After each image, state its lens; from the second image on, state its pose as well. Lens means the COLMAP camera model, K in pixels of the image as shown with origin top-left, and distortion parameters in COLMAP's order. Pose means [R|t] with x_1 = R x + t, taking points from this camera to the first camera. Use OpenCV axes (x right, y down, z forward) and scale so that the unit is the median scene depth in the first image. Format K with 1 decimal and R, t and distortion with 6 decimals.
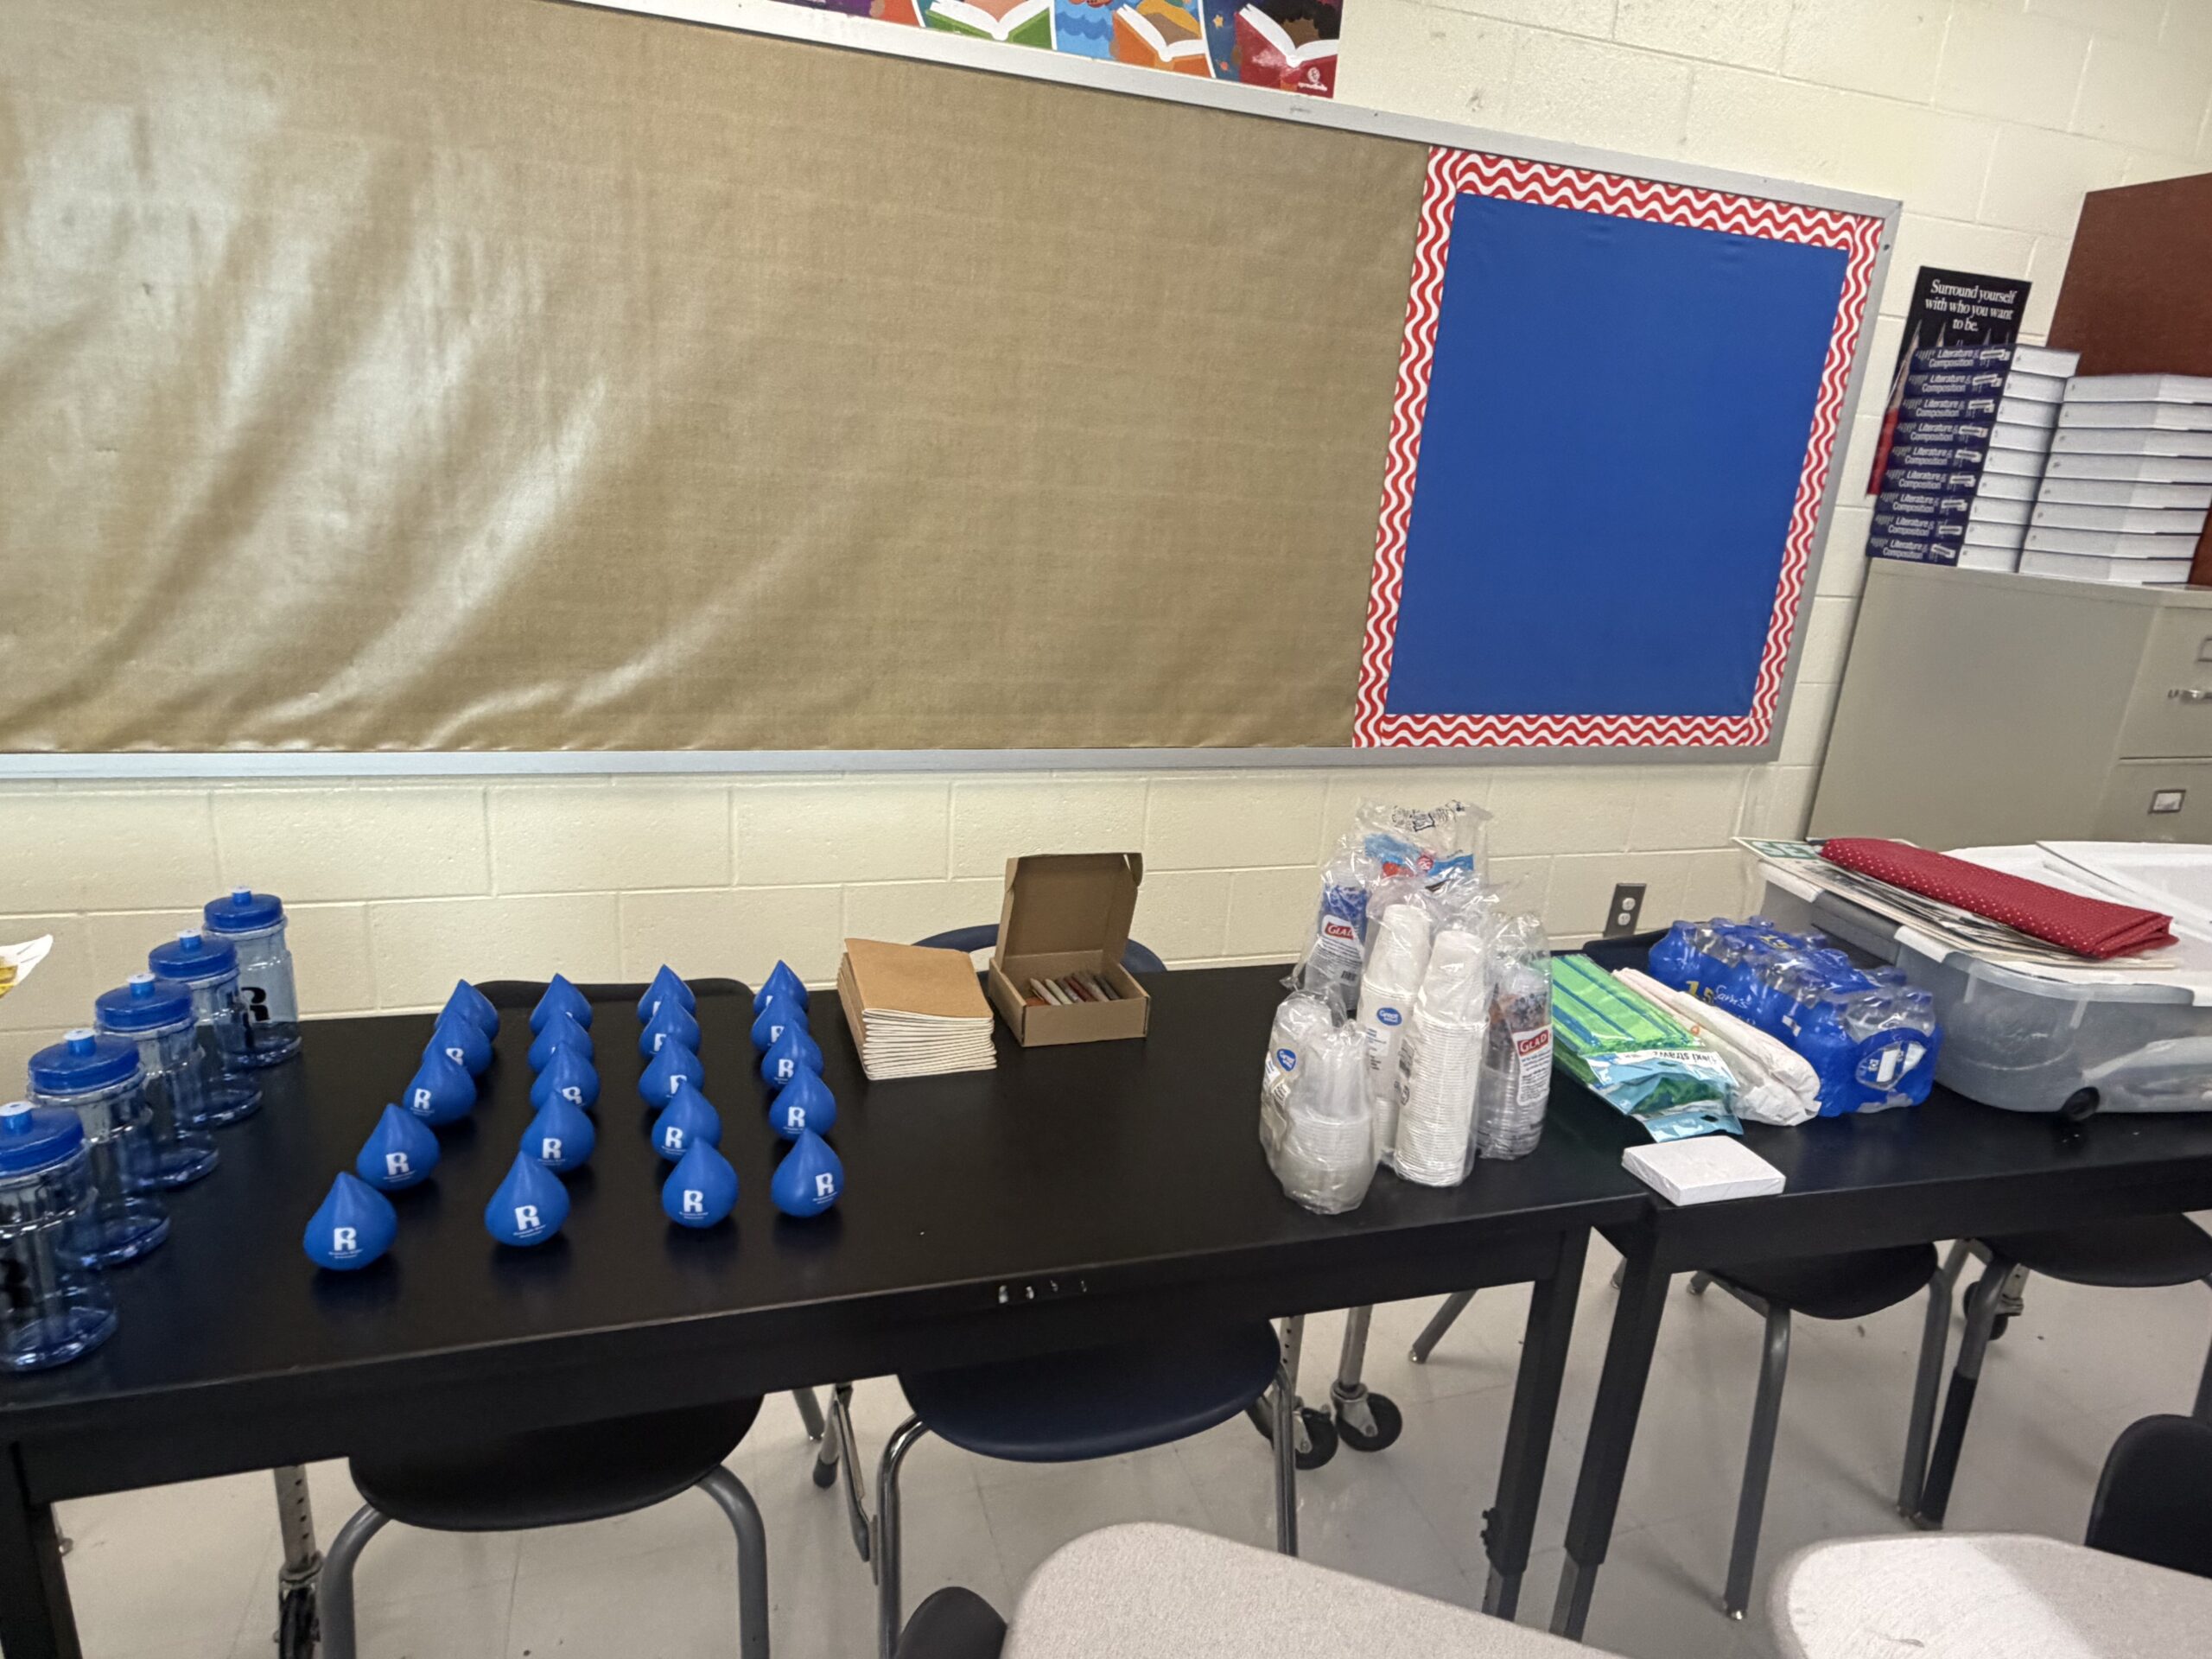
lens RADIAL K [[1321.0, 0, 1098.3], [0, 1321.0, 840.5], [0, 0, 1]] dist [0.002273, 0.004296]
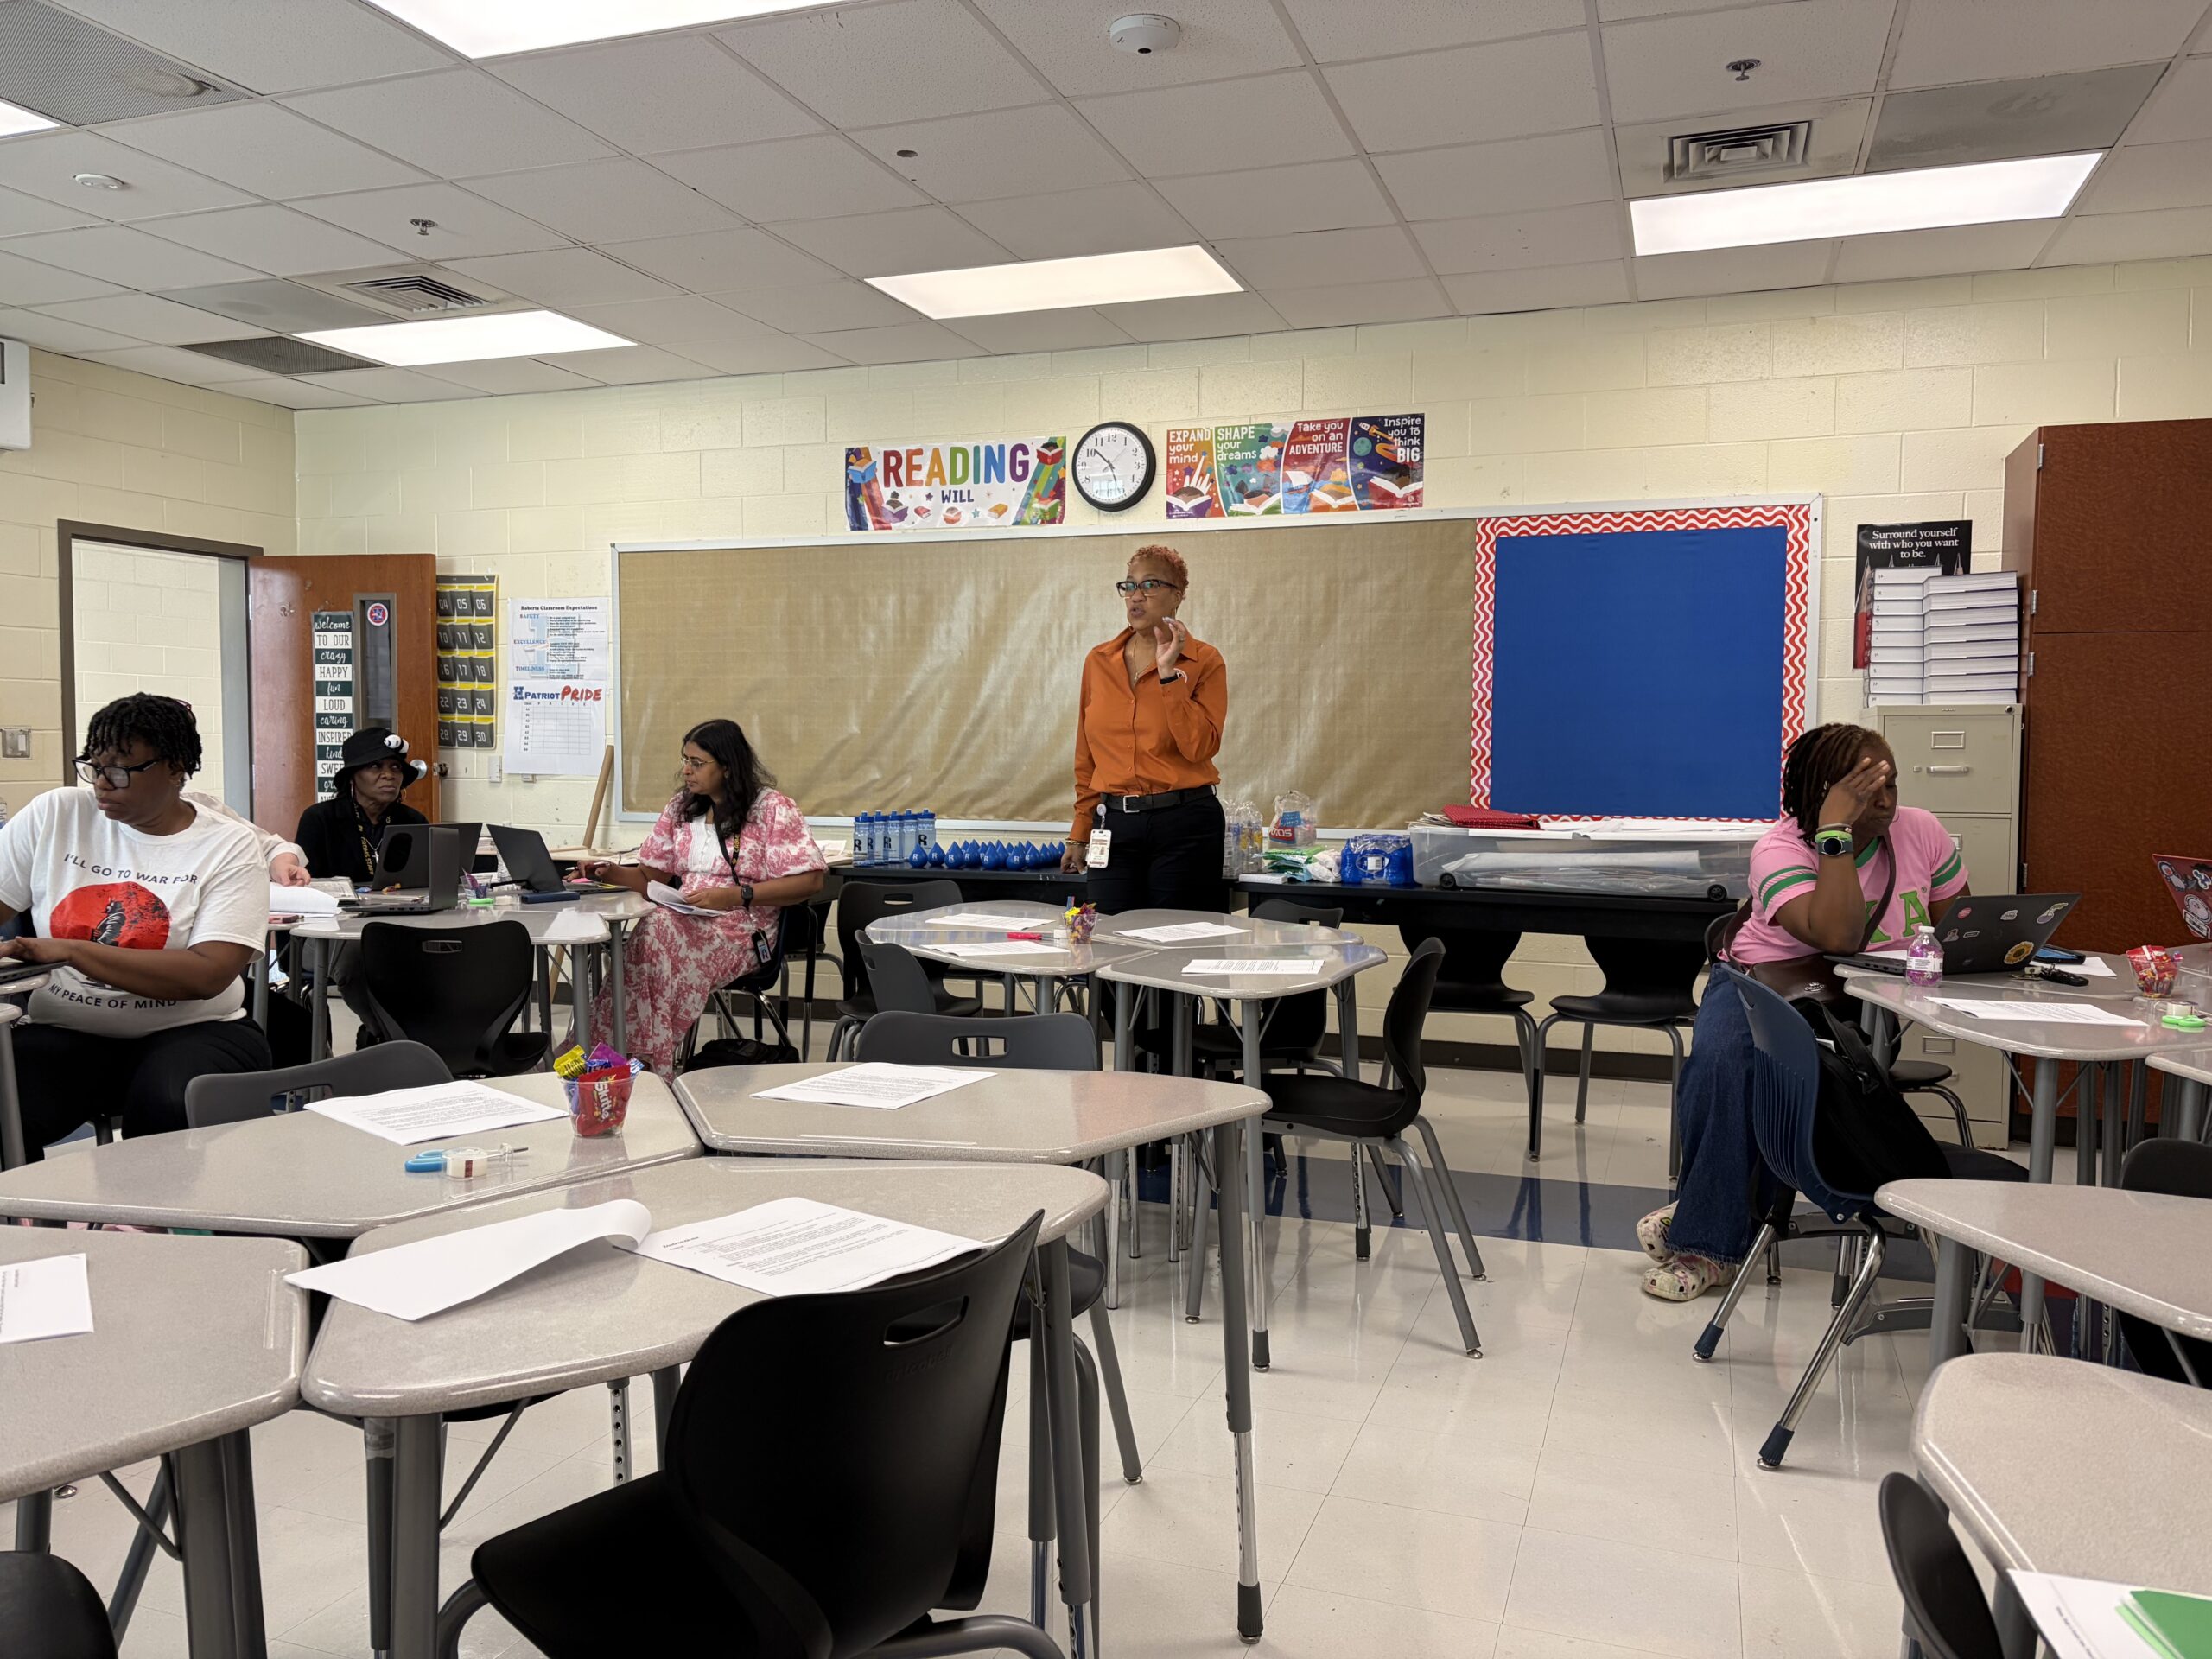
lens RADIAL K [[1671.9, 0, 1096.9], [0, 1671.9, 825.0], [0, 0, 1]] dist [0.063828, -0.077300]
pose [[0.772760, -0.038155, -0.633550, 1.437485], [-0.138443, 0.964023, -0.226921, 0.581338], [0.619415, 0.263067, 0.739676, -1.121847]]
